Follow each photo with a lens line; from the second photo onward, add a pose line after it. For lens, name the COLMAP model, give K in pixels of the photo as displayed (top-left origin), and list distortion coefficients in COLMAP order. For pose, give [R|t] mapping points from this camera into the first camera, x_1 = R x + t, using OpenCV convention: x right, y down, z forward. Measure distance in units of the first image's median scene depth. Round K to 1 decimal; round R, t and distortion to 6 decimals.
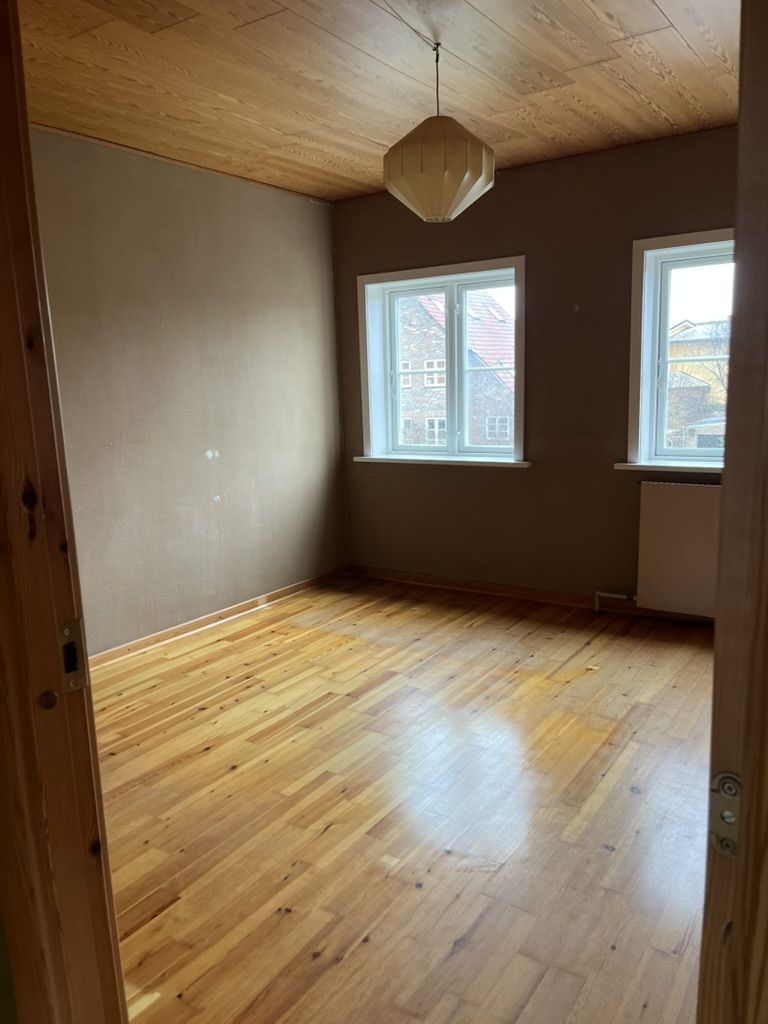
lens RADIAL K [[779.6, 0, 379.8], [0, 779.6, 509.8], [0, 0, 1]] dist [-0.016944, -0.001546]
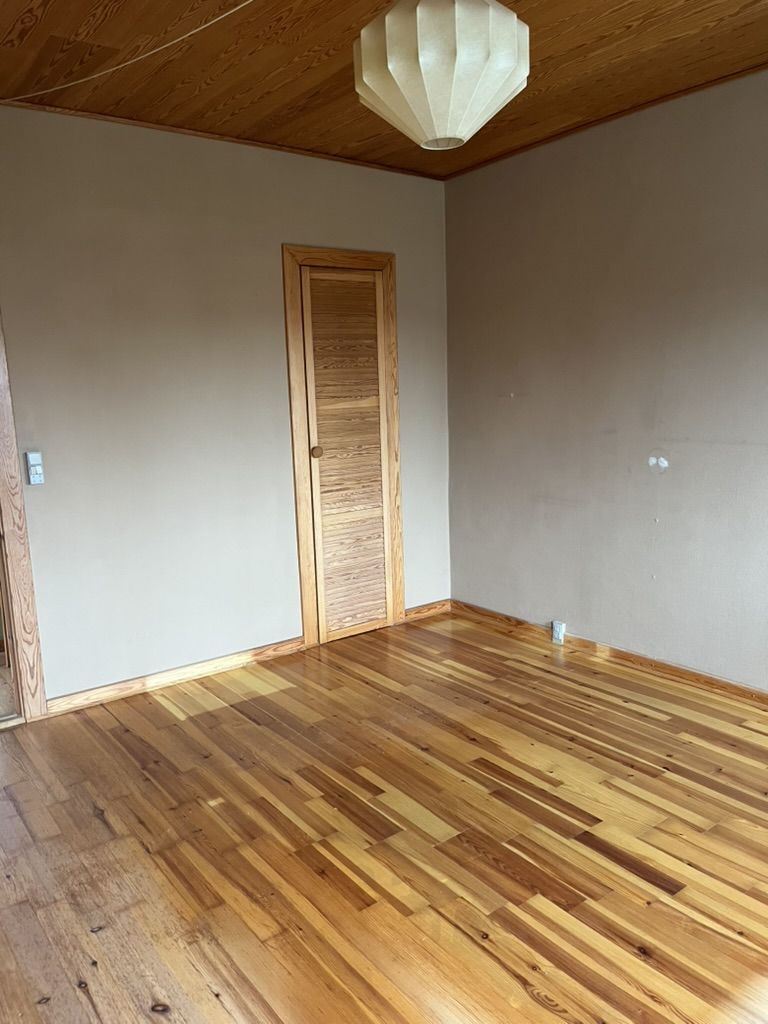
lens RADIAL K [[779.6, 0, 379.3], [0, 779.6, 513.2], [0, 0, 1]] dist [-0.016944, -0.001546]
pose [[-0.343007, 0.191129, -0.919682, 0.604999], [-0.120018, 0.962138, 0.244715, -0.180045], [0.931634, 0.194317, -0.307082, 1.002434]]
